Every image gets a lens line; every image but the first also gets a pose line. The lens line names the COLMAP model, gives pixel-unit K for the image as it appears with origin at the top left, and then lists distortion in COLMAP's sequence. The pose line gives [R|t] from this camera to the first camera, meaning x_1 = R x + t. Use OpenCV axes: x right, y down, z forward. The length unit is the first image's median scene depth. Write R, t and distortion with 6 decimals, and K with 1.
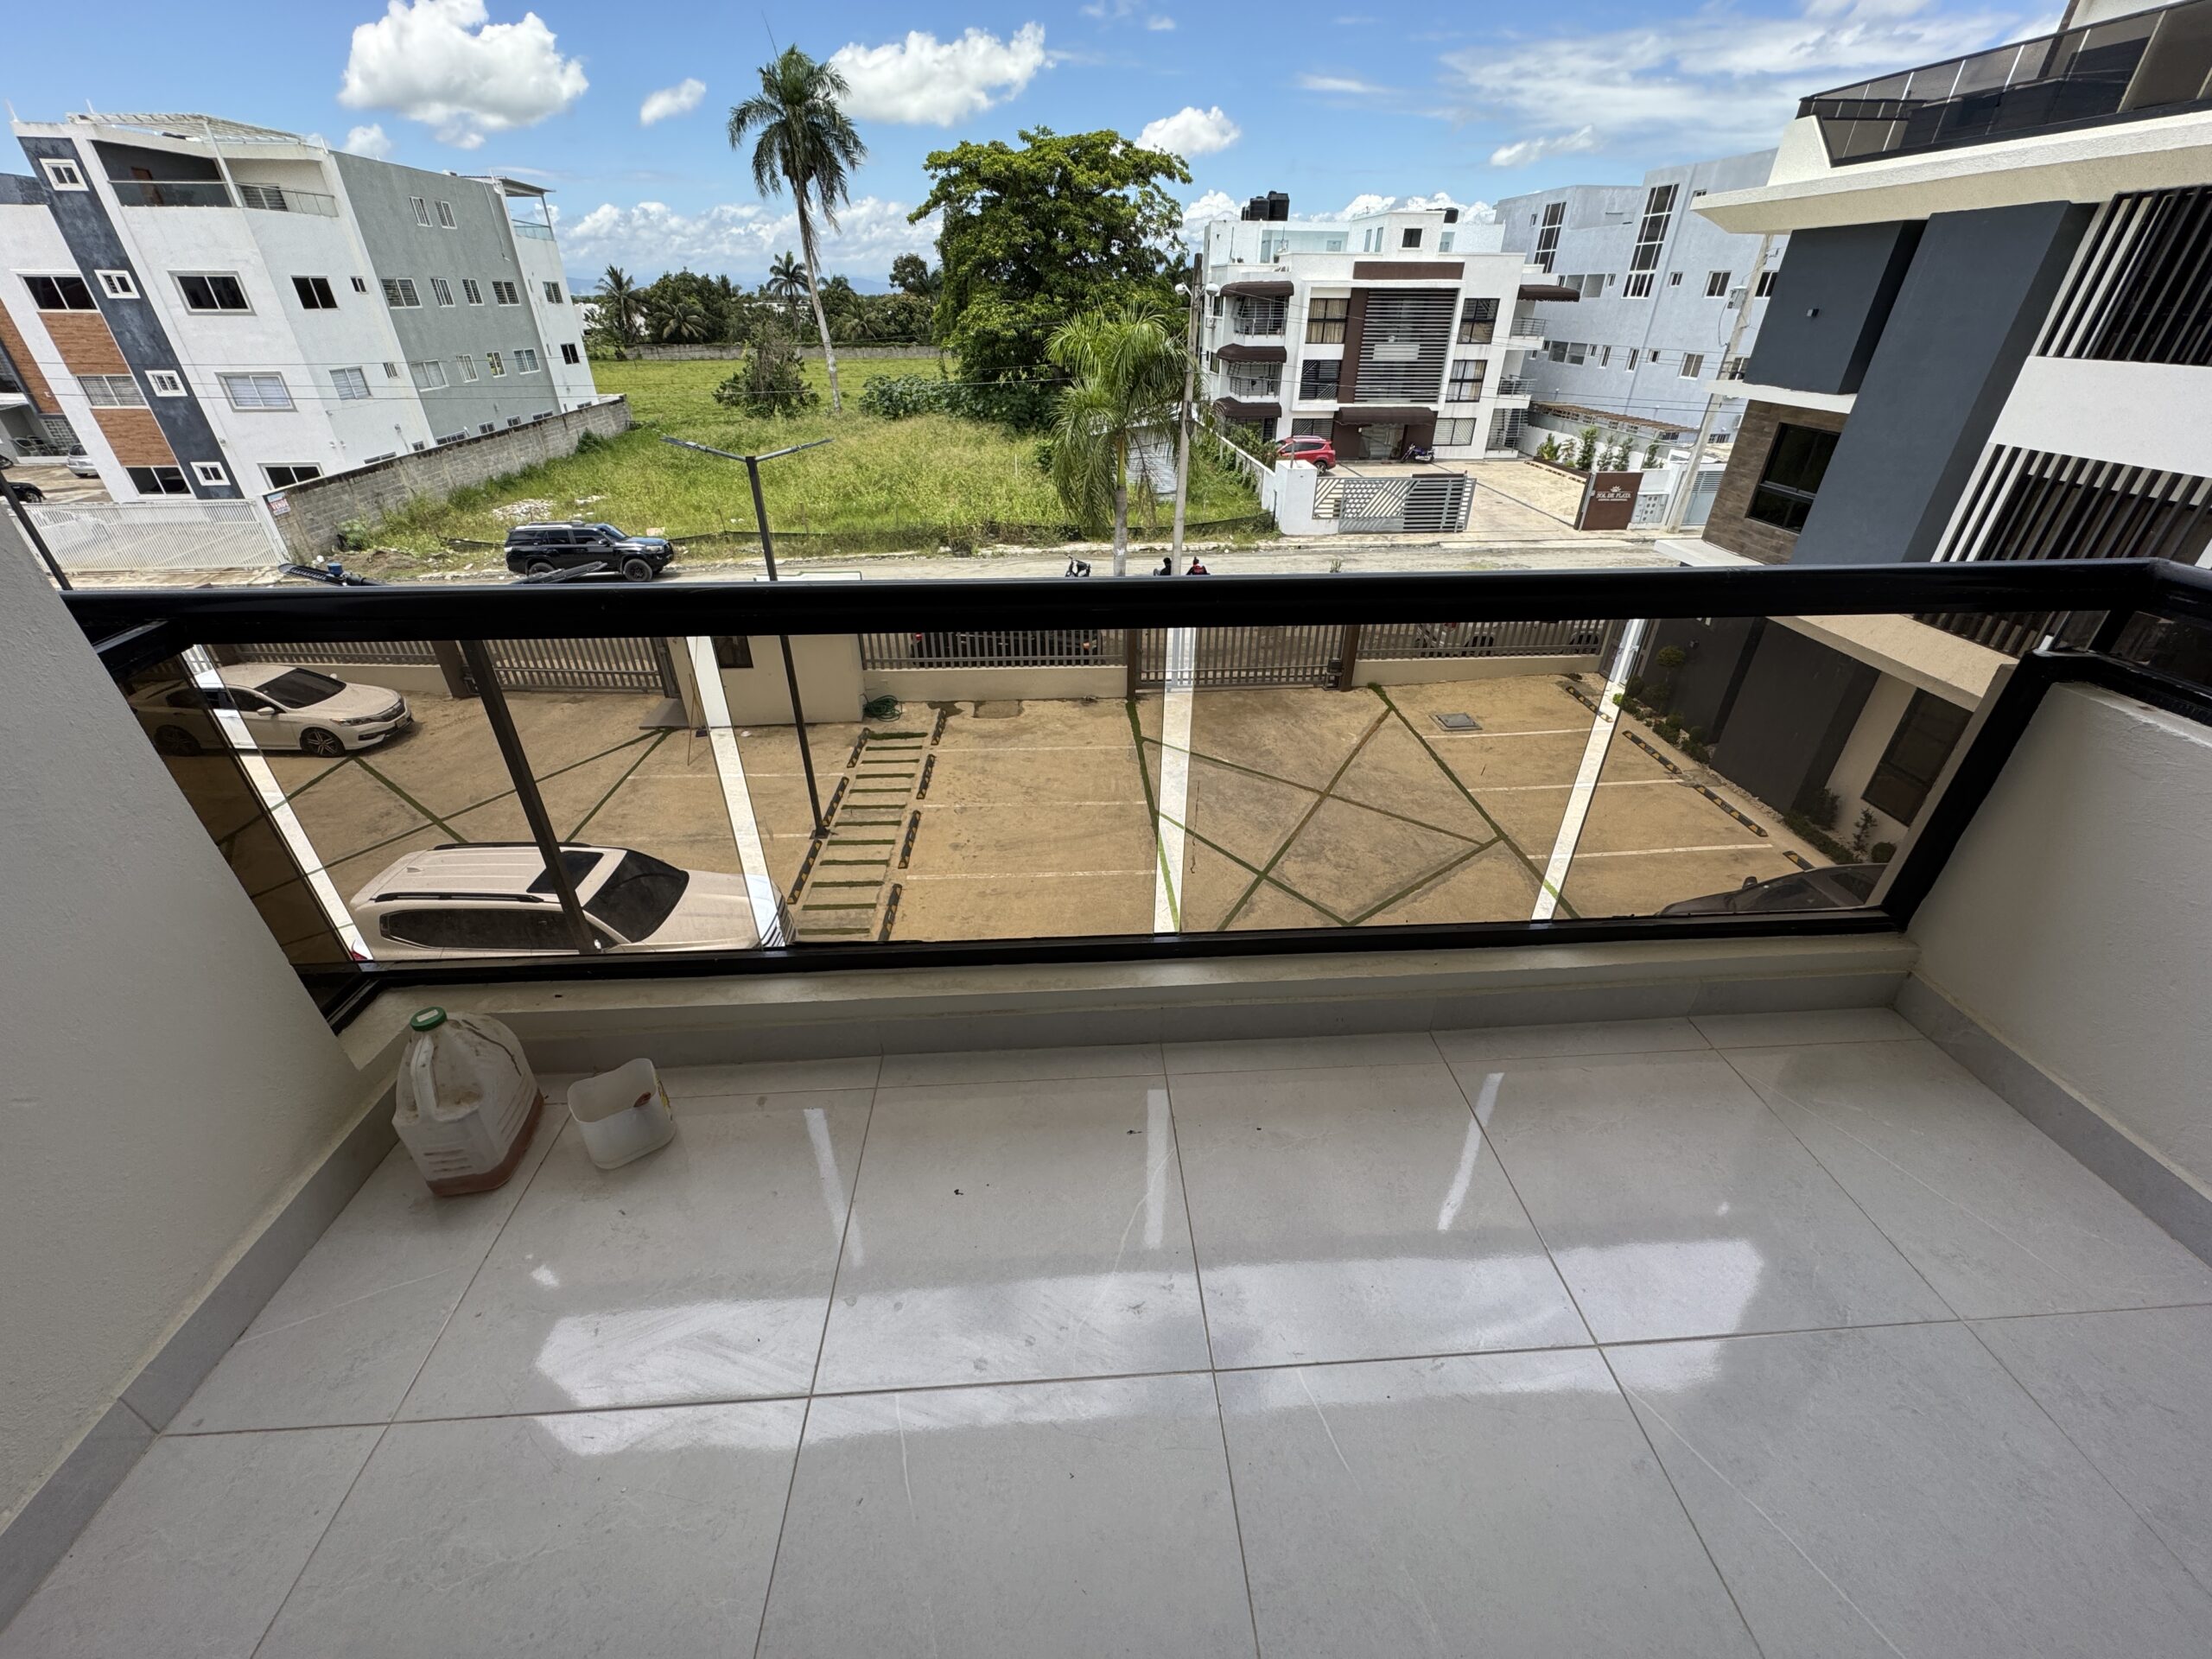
lens RADIAL K [[885.2, 0, 1110.1], [0, 885.2, 828.0], [0, 0, 1]] dist [-0.004003, 0.000150]
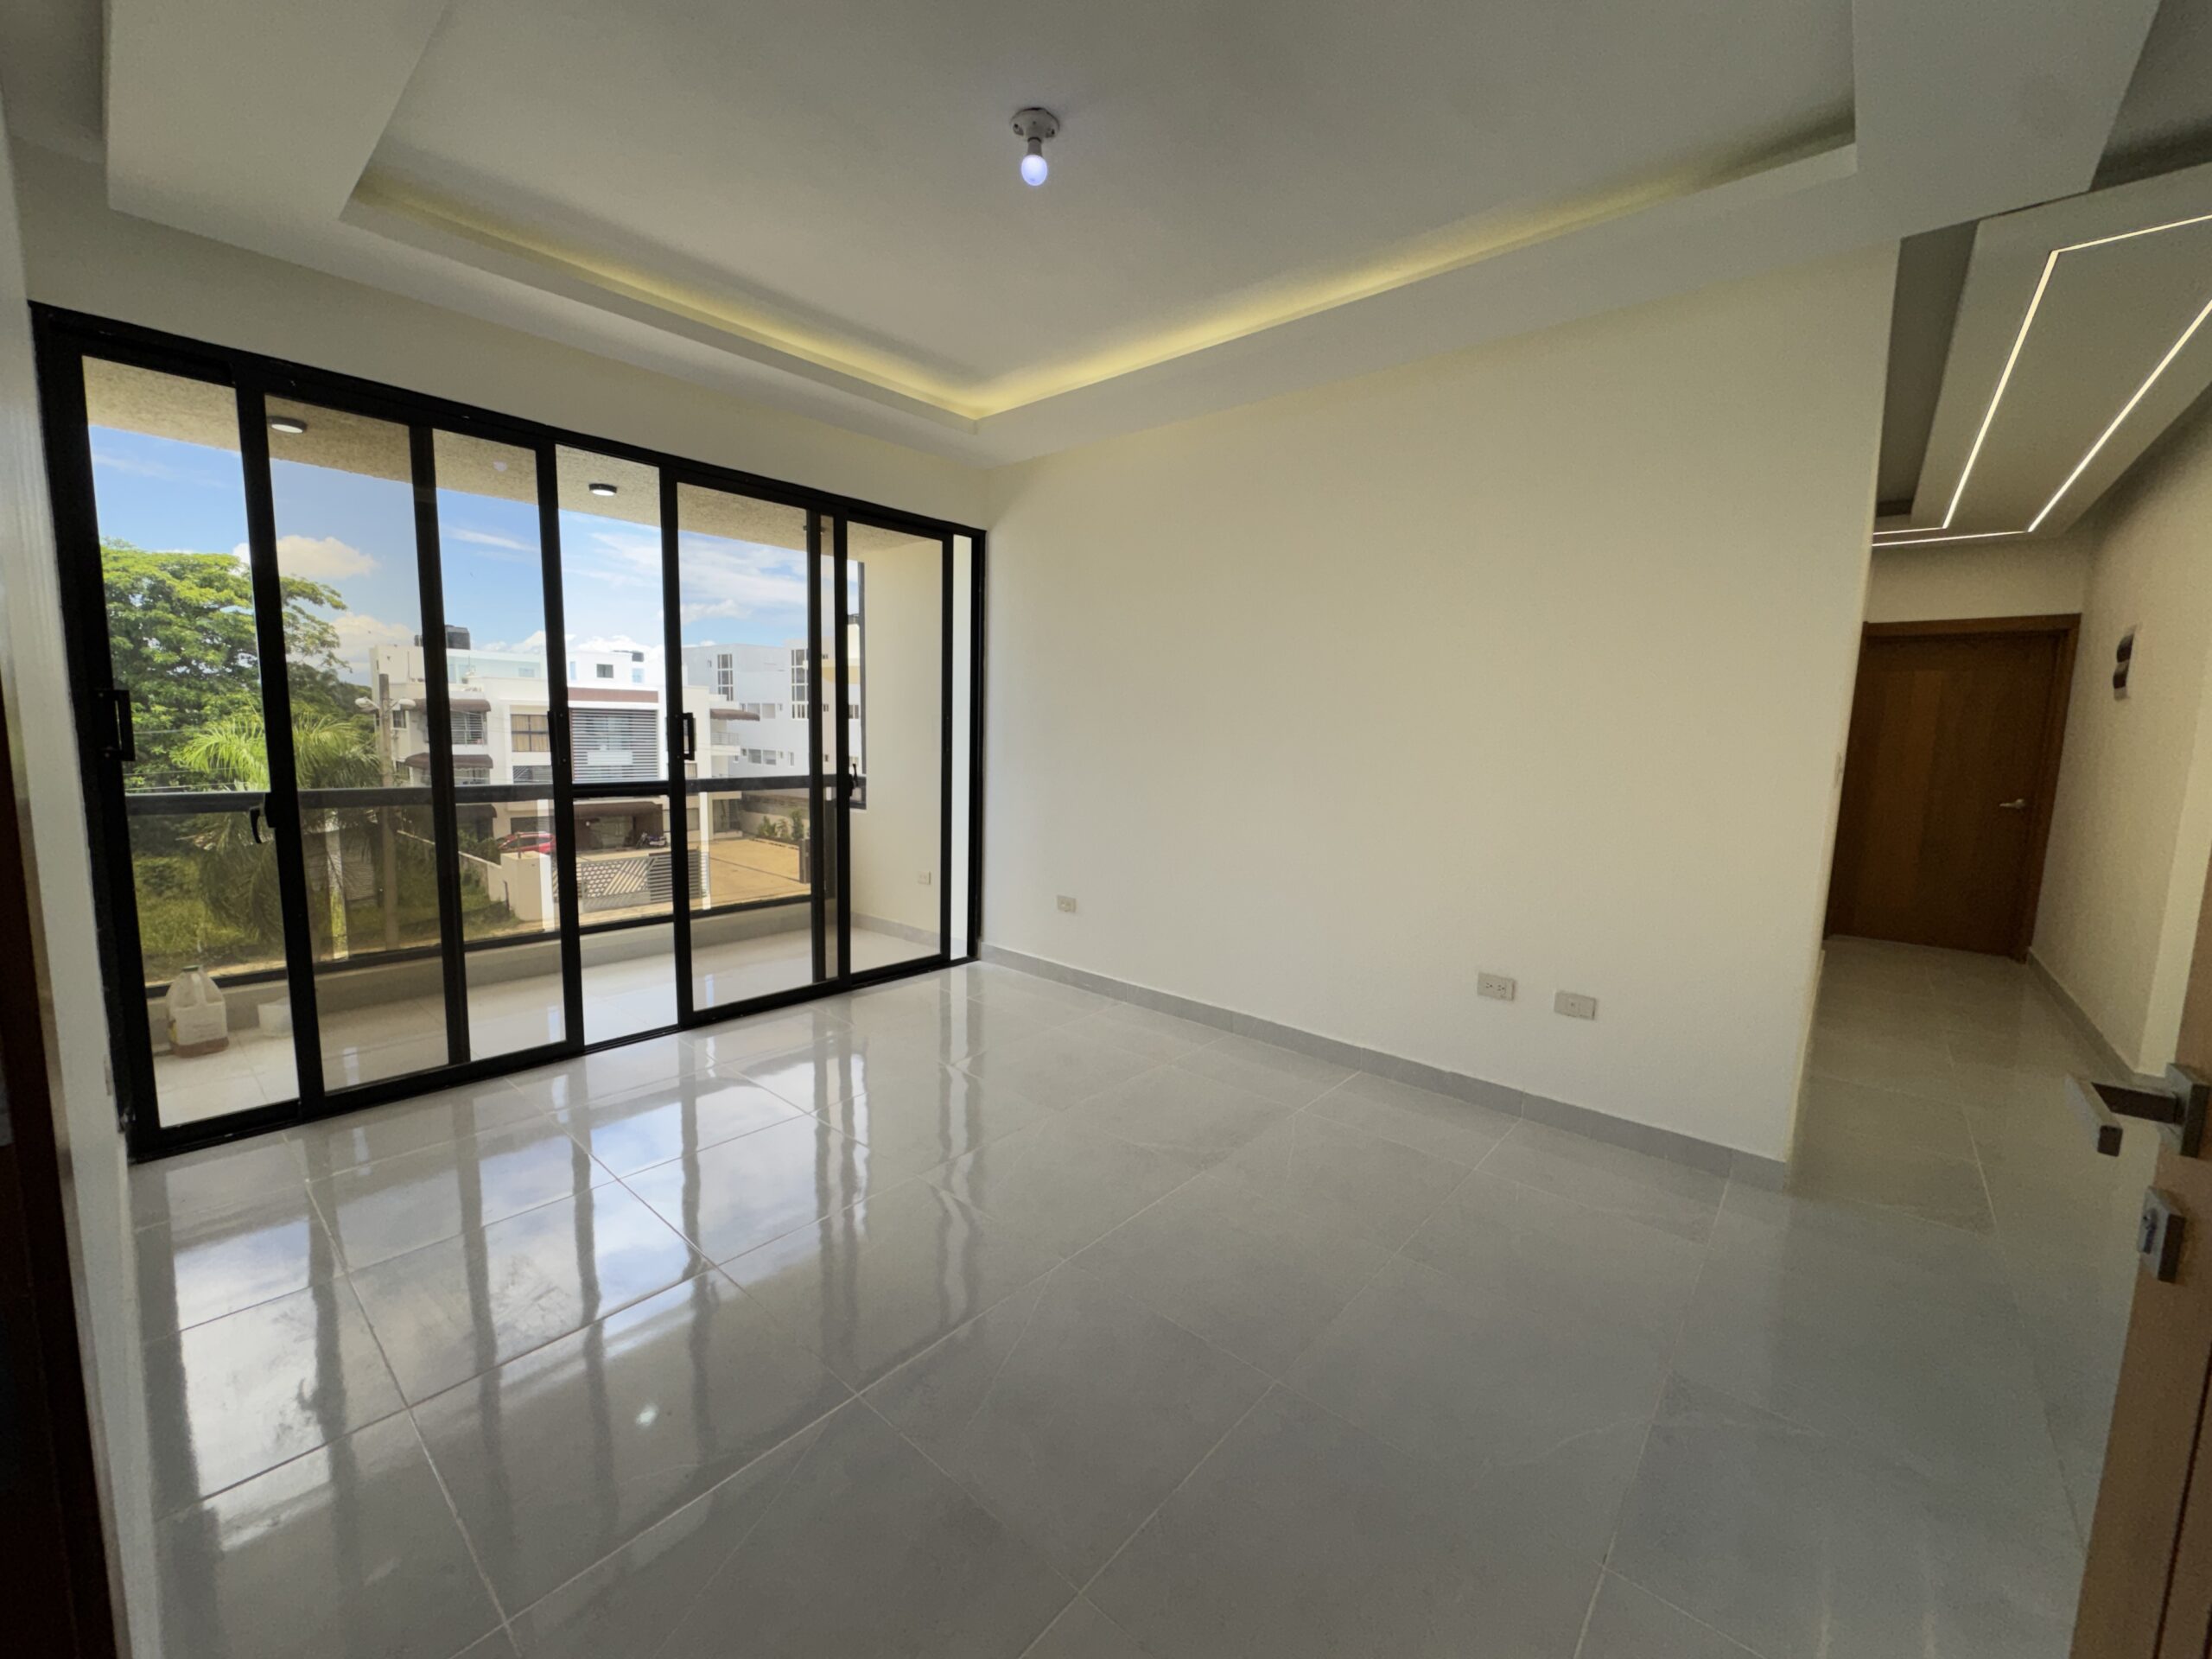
lens RADIAL K [[885.2, 0, 1123.0], [0, 885.2, 830.3], [0, 0, 1]] dist [-0.004003, 0.000150]
pose [[0.688989, -0.069661, 0.721416, -0.039419], [0.355127, 0.900143, -0.252245, 0.051866], [-0.631806, 0.429988, 0.644927, -0.083475]]
